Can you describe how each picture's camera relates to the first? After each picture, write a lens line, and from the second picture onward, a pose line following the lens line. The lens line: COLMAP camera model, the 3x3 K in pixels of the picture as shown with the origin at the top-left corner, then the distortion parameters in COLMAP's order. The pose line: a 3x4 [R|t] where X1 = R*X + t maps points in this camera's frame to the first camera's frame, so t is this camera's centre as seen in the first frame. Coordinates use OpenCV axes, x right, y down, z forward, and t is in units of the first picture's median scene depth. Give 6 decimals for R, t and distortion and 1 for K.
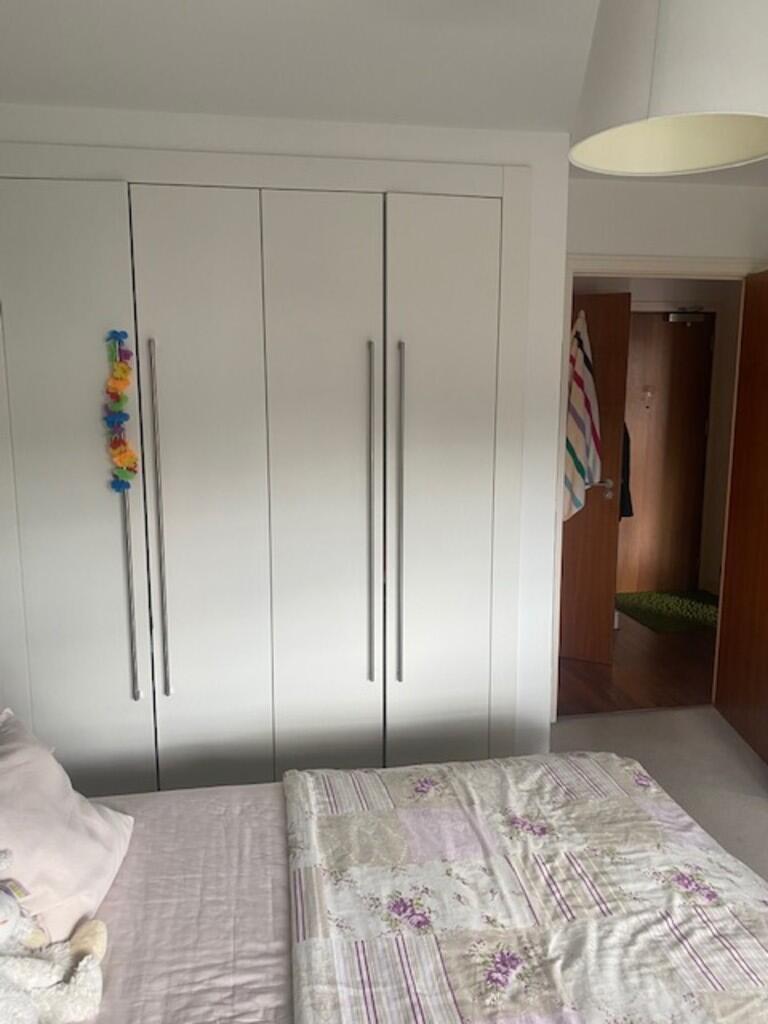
lens RADIAL K [[772.3, 0, 384.6], [0, 772.3, 510.5], [0, 0, 1]] dist [-0.004530, -0.010597]
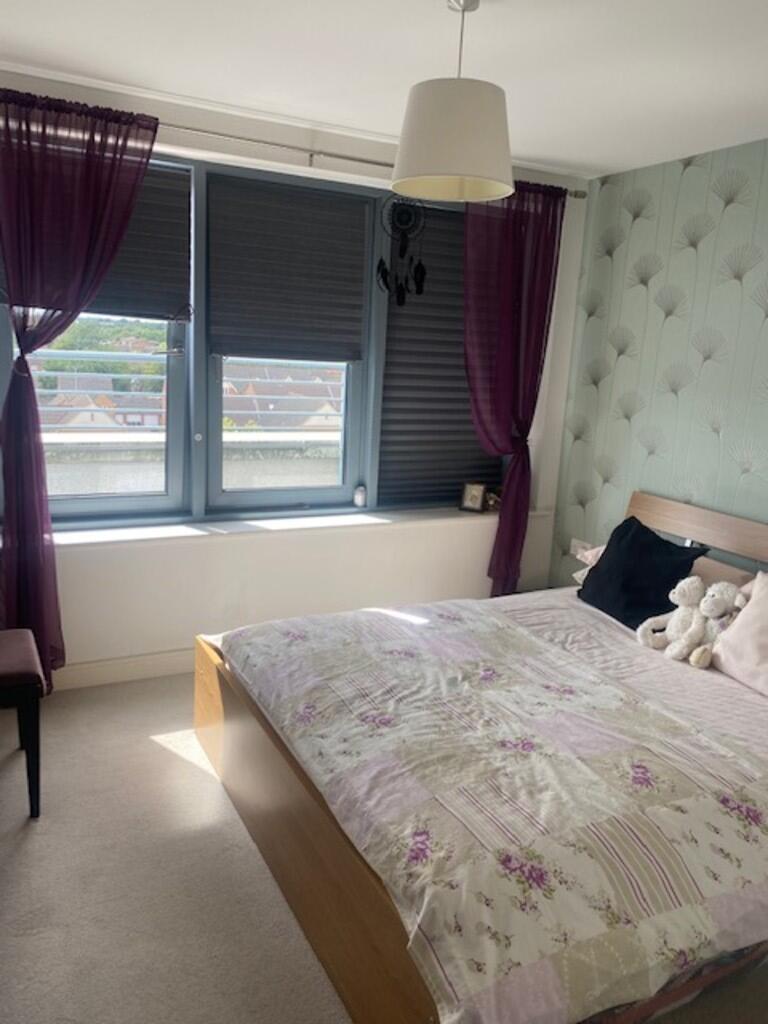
lens RADIAL K [[772.3, 0, 383.2], [0, 772.3, 512.8], [0, 0, 1]] dist [-0.004530, -0.010597]
pose [[-0.952499, 0.028362, -0.303218, 0.756277], [-0.088664, 0.926697, 0.365201, -0.297497], [0.291349, 0.374738, -0.880163, 1.961938]]
